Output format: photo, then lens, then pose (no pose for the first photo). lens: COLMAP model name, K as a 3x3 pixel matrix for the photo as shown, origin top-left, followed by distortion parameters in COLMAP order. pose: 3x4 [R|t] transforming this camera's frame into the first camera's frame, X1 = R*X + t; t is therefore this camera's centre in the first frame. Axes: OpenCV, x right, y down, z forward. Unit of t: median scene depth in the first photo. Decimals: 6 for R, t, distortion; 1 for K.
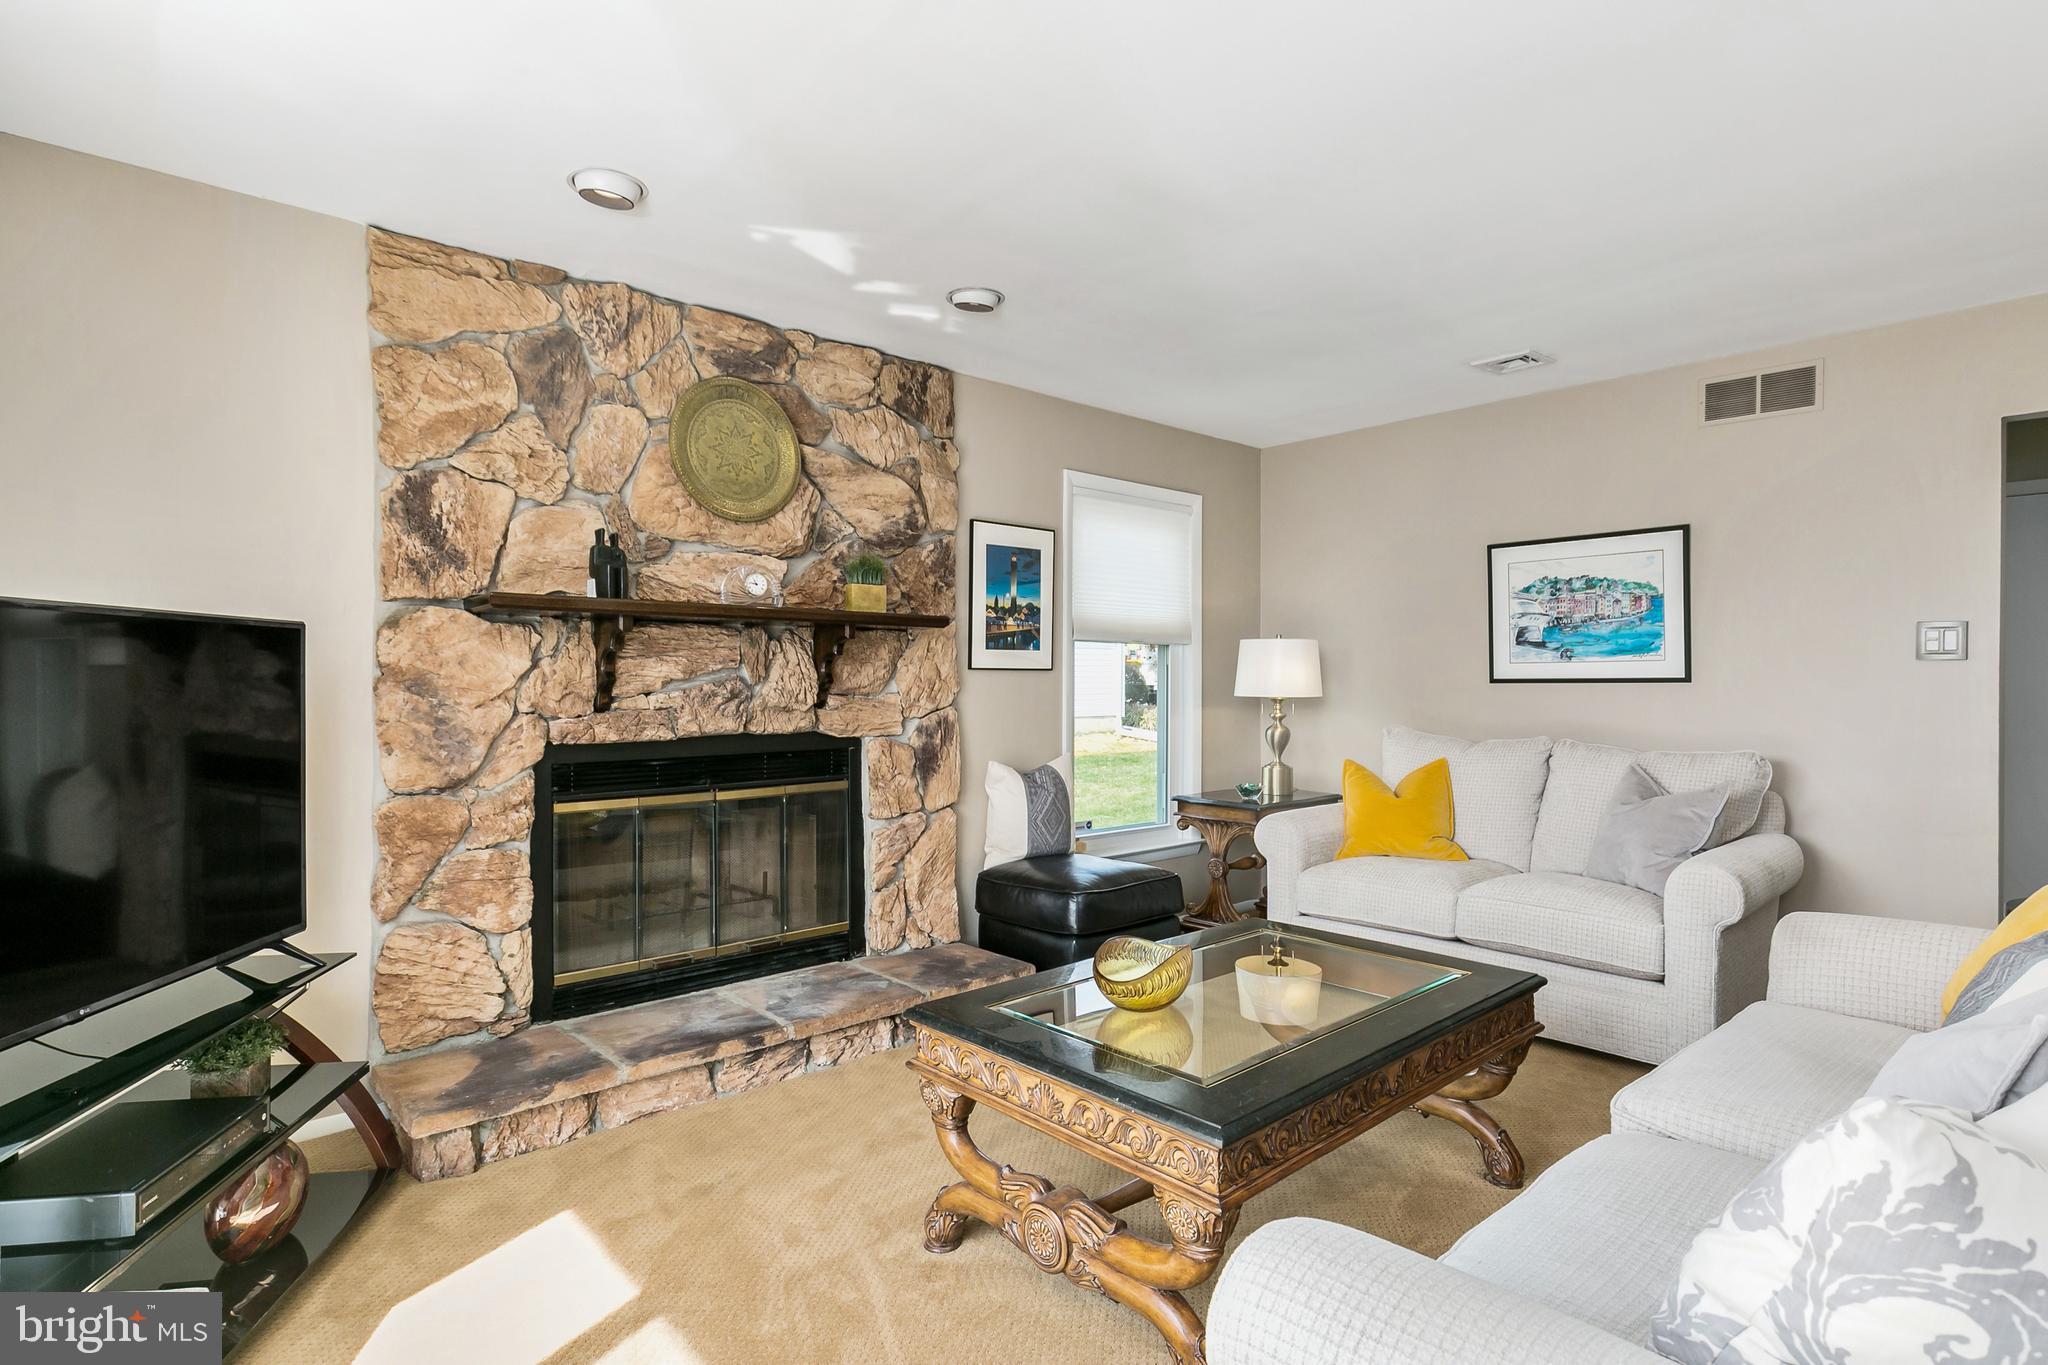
lens RADIAL K [[1045.1, 0, 1024.4], [0, 1045.1, 676.9], [0, 0, 1]] dist [-0.000397, 0.000008]
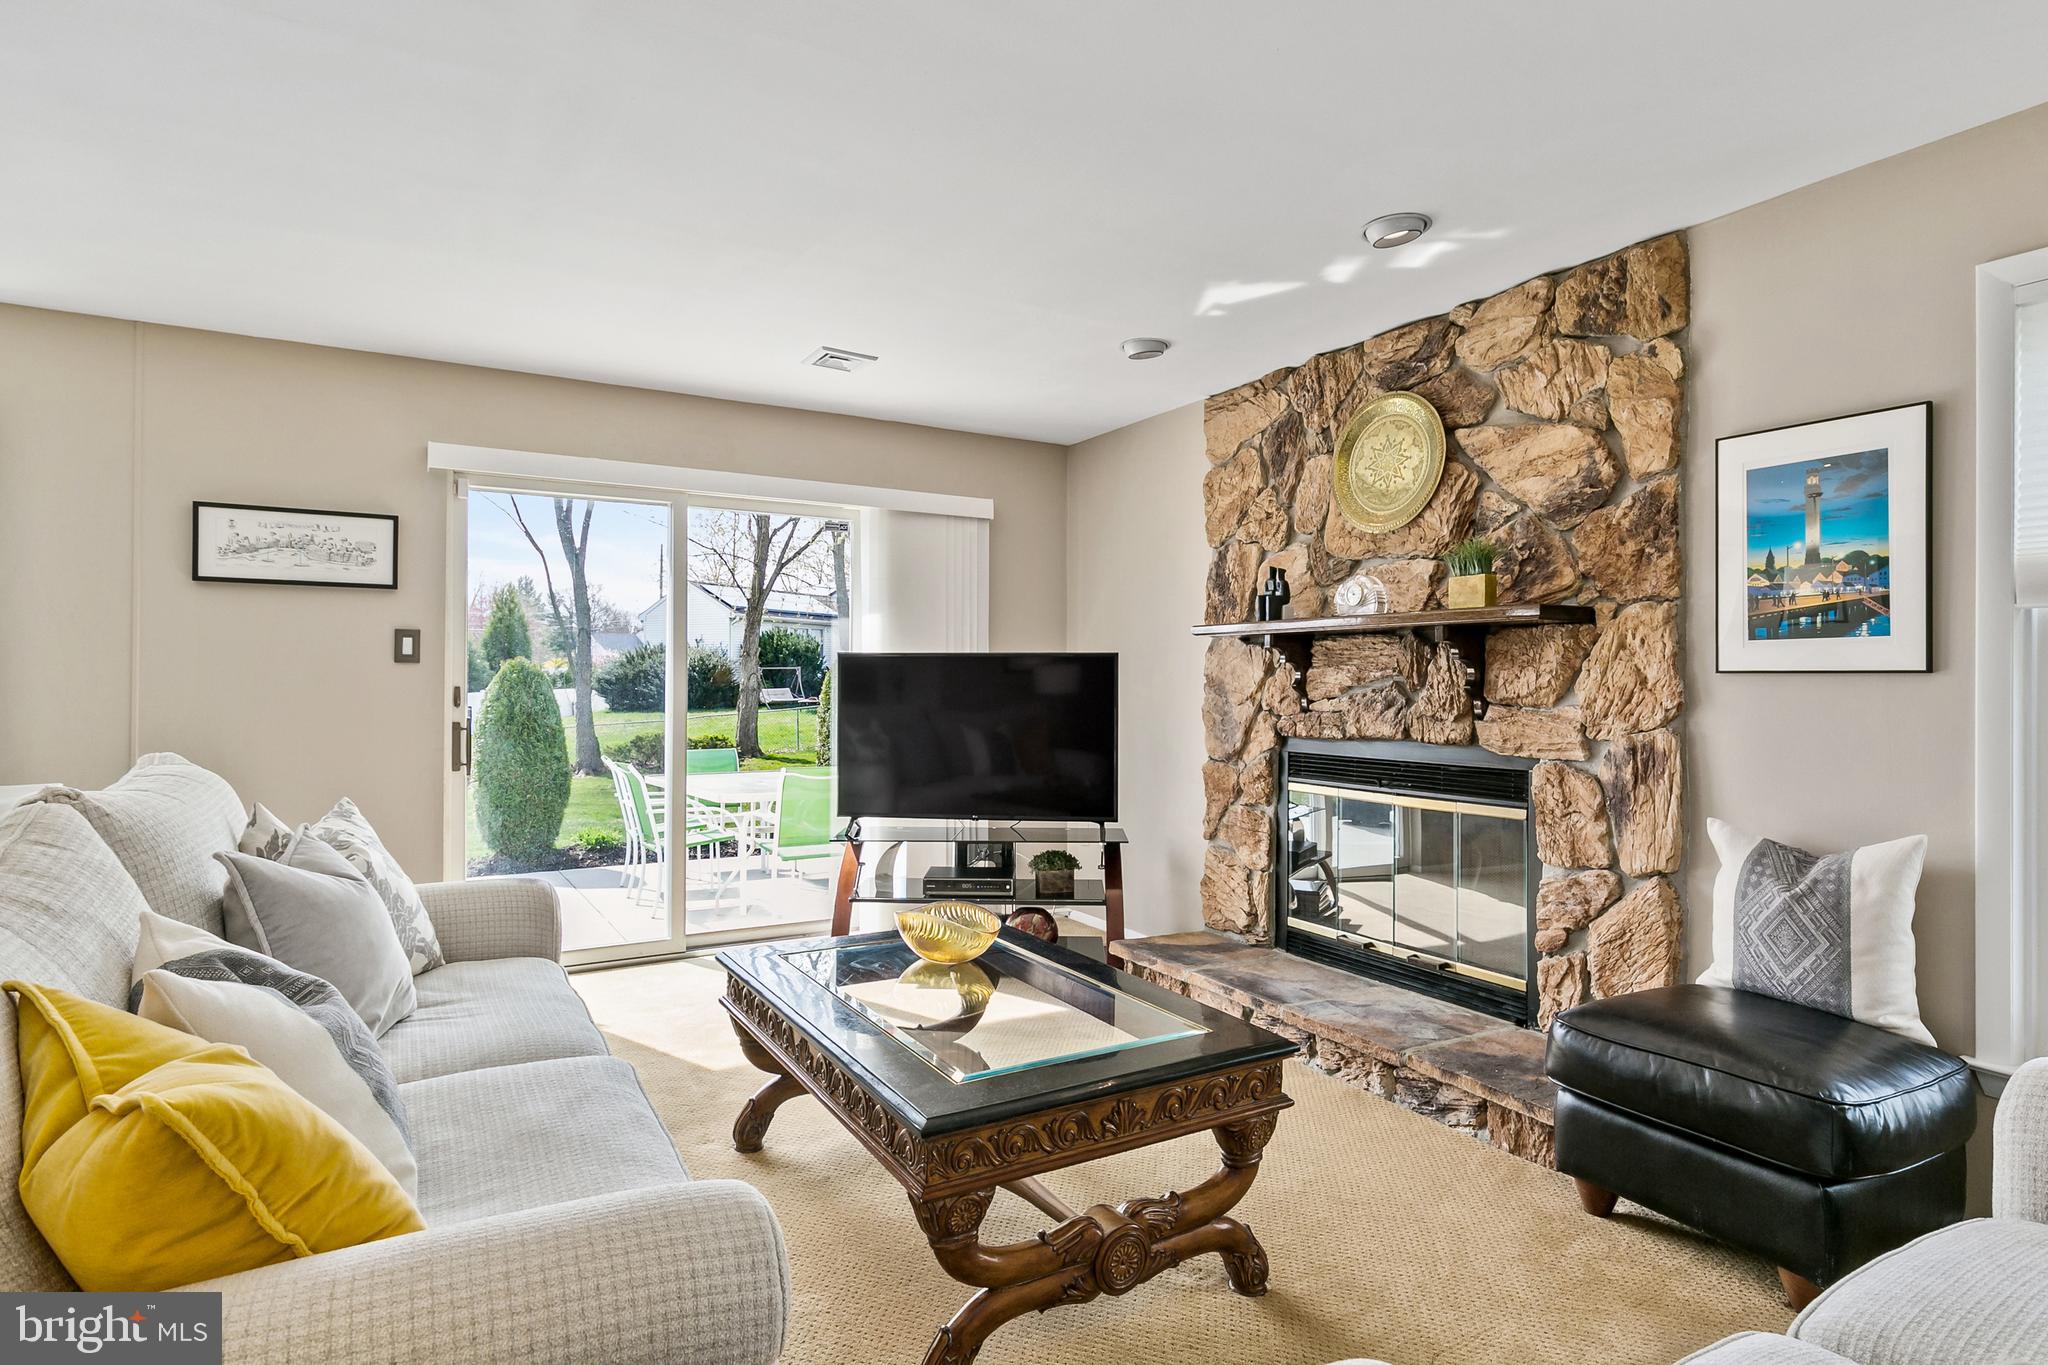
lens RADIAL K [[1045.1, 0, 1029.4], [0, 1045.1, 686.3], [0, 0, 1]] dist [-0.000397, 0.000008]
pose [[-0.203010, -0.003598, -0.979170, 0.748427], [-0.010808, 0.999941, -0.001433, 0.006932], [0.979117, 0.010292, -0.203036, 0.813151]]
